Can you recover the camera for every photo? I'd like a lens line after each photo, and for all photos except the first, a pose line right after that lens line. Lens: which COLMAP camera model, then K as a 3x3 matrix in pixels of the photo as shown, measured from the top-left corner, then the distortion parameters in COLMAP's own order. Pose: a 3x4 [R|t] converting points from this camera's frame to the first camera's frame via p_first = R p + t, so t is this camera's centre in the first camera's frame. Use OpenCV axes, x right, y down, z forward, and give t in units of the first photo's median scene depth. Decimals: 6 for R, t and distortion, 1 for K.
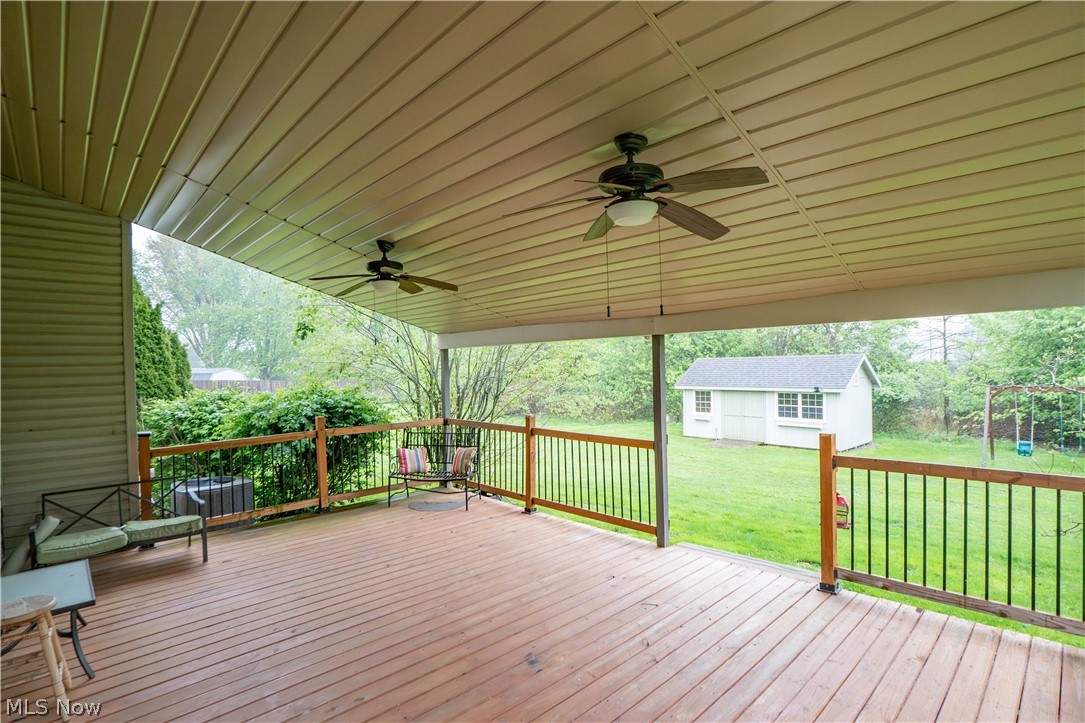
lens RADIAL K [[549.9, 0, 543.5], [0, 549.9, 366.1], [0, 0, 1]] dist [-0.043659, 0.014372]
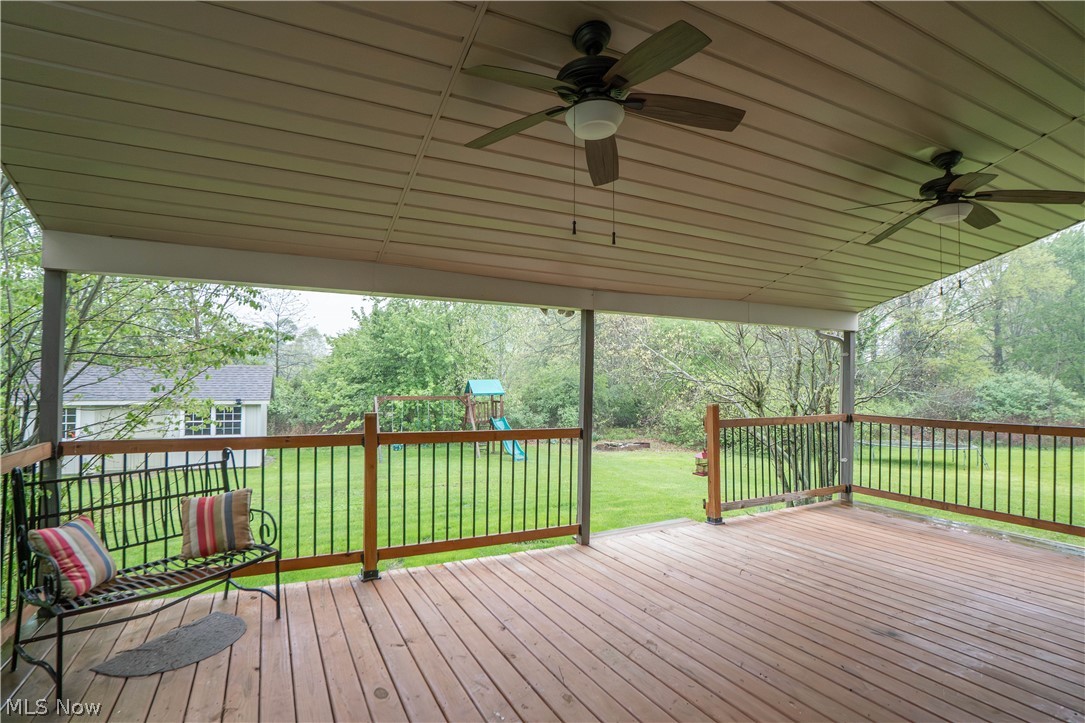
lens RADIAL K [[549.9, 0, 543.5], [0, 549.9, 366.1], [0, 0, 1]] dist [-0.043659, 0.014372]
pose [[0.272653, 0.052607, 0.960673, -0.570452], [-0.007624, 0.998591, -0.052520, 0.070789], [-0.962082, 0.006995, 0.272670, 0.683296]]
